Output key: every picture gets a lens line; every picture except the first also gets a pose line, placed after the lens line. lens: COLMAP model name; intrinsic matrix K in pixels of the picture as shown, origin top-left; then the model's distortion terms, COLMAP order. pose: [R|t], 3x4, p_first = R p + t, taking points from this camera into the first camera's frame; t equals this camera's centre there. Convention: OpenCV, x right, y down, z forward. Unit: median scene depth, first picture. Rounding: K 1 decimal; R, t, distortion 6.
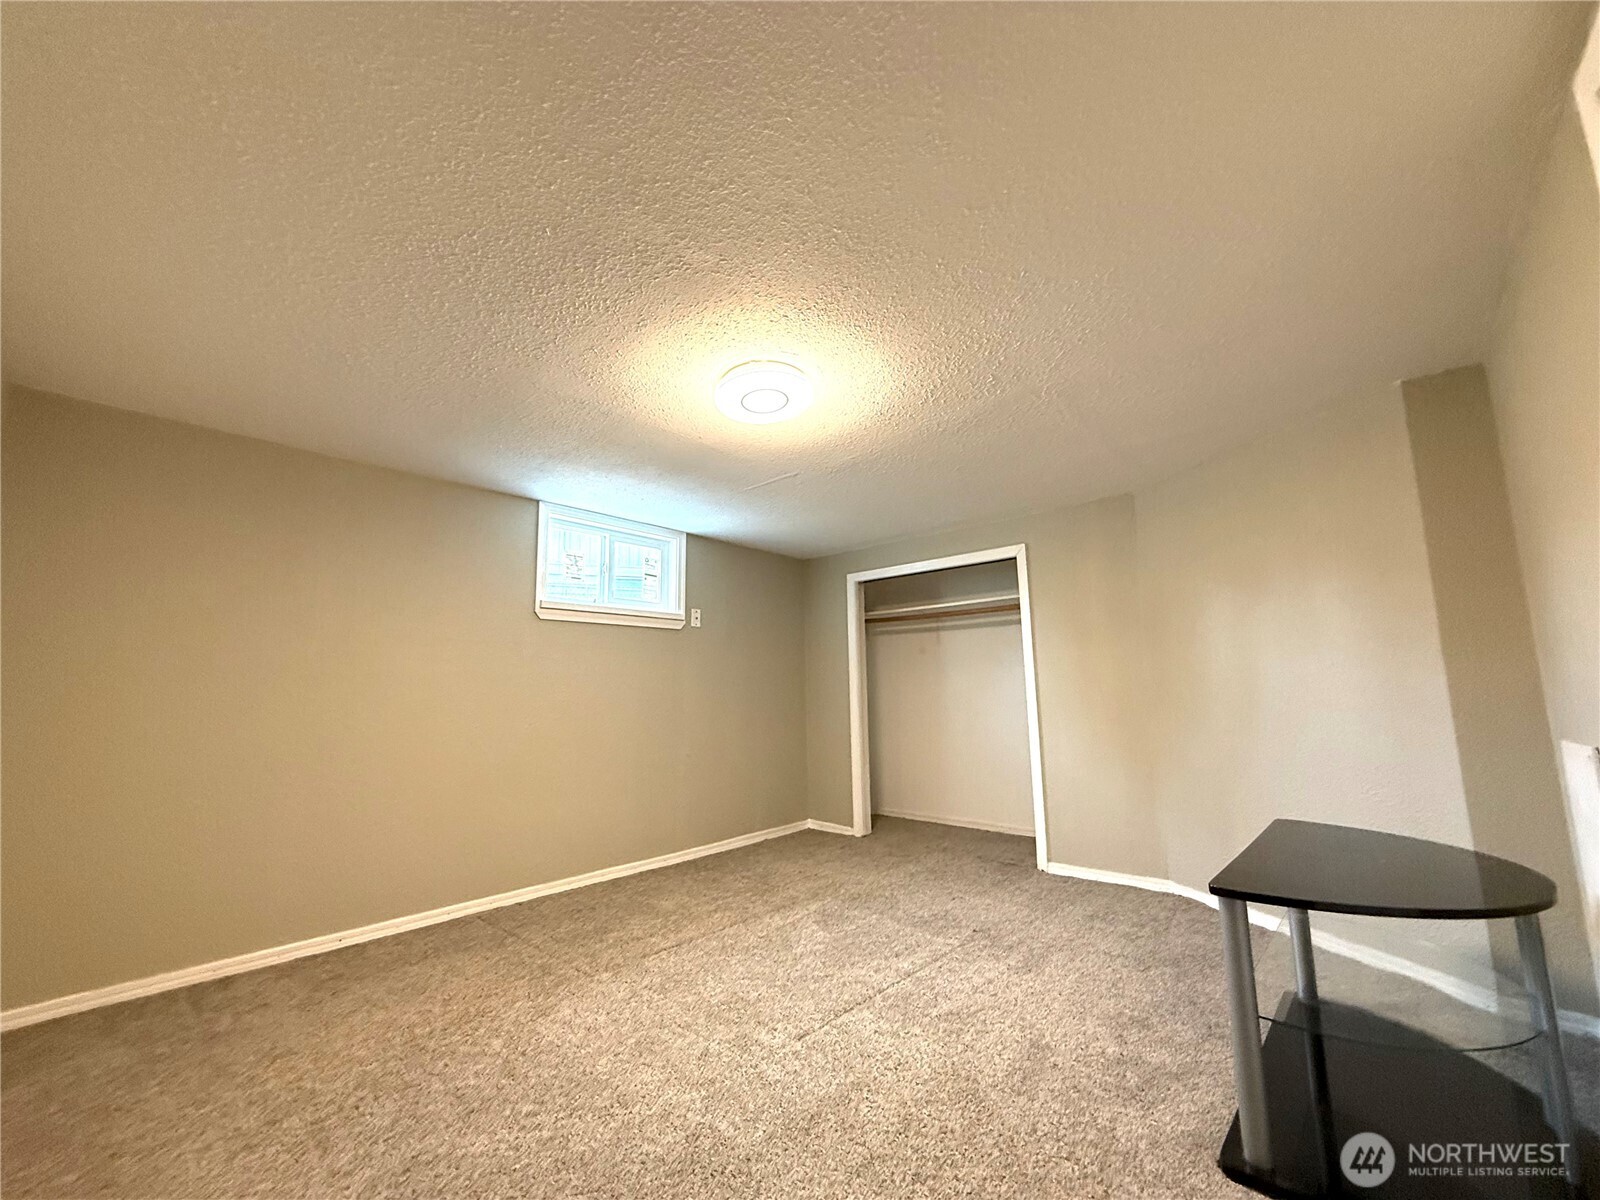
lens RADIAL K [[636.3, 0, 802.9], [0, 636.3, 596.5], [0, 0, 1]] dist [0.004156, -0.001060]
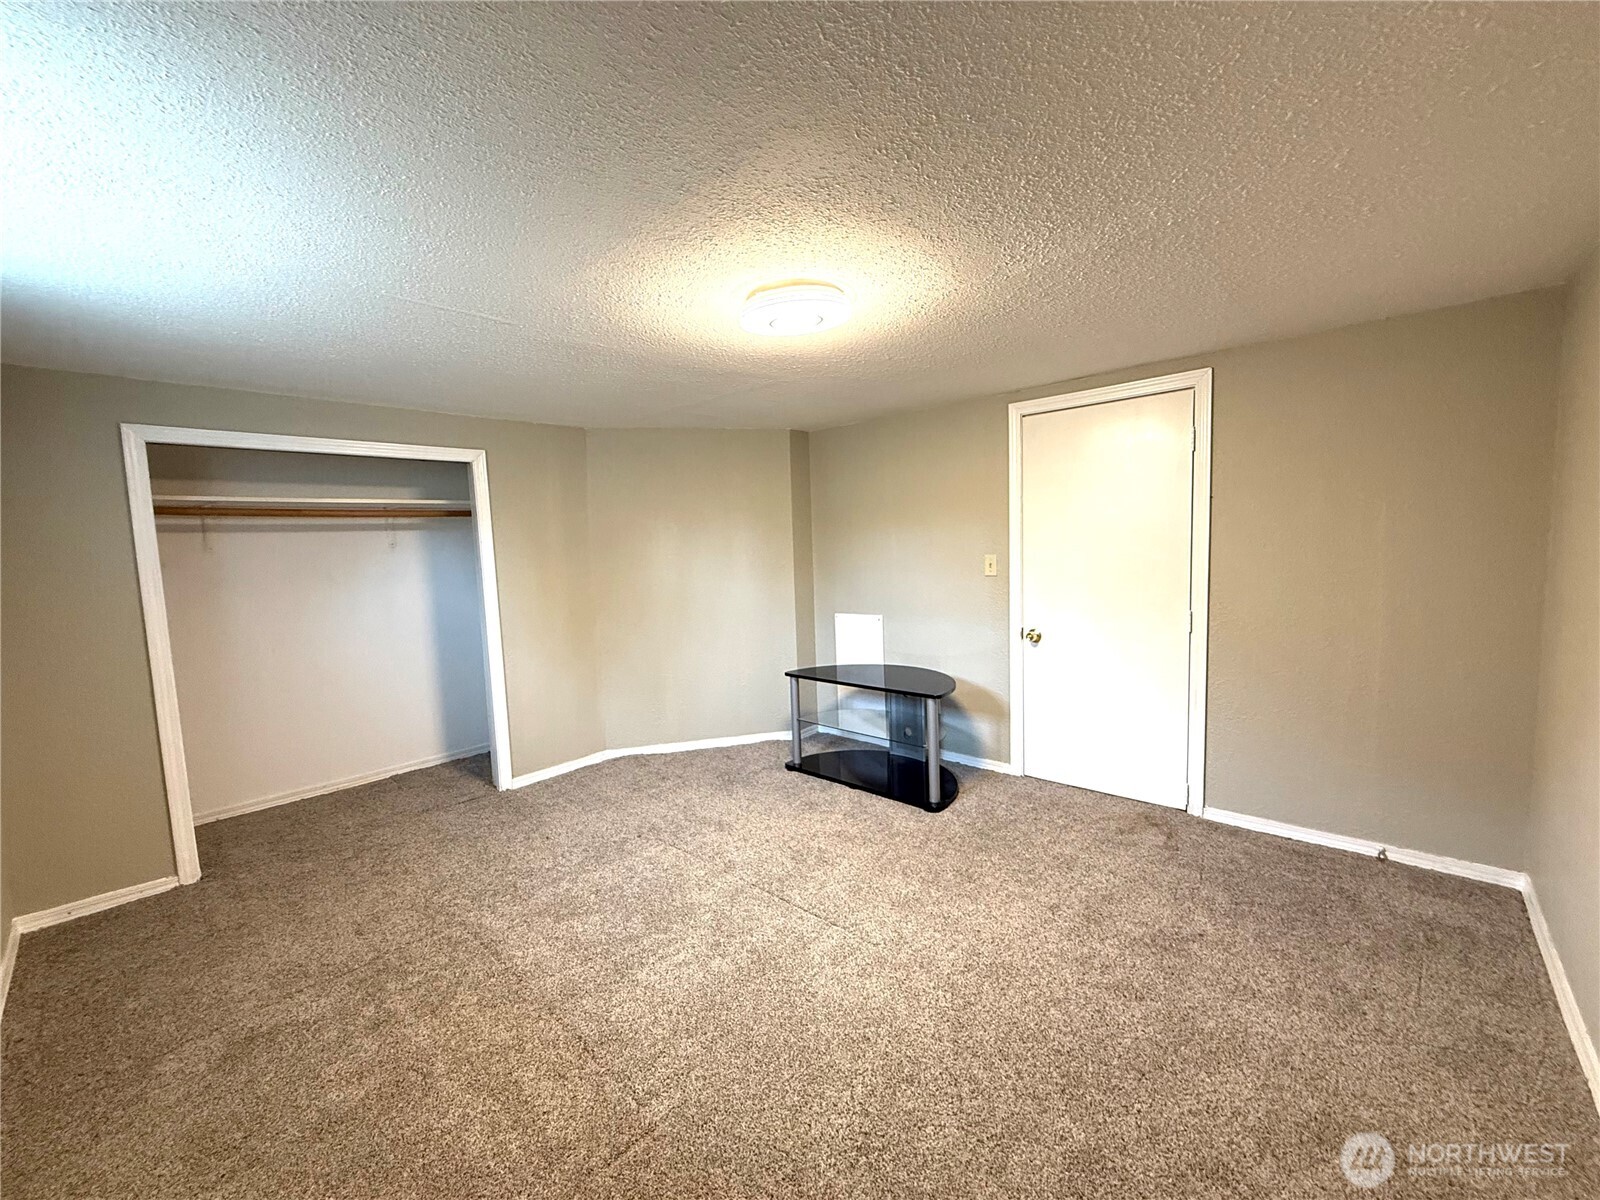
lens RADIAL K [[636.3, 0, 802.2], [0, 636.3, 605.0], [0, 0, 1]] dist [0.004156, -0.001060]
pose [[0.008030, -0.089104, 0.995990, -0.632246], [-0.124057, 0.988239, 0.089410, -0.005453], [-0.992243, -0.124278, -0.003119, 0.613766]]
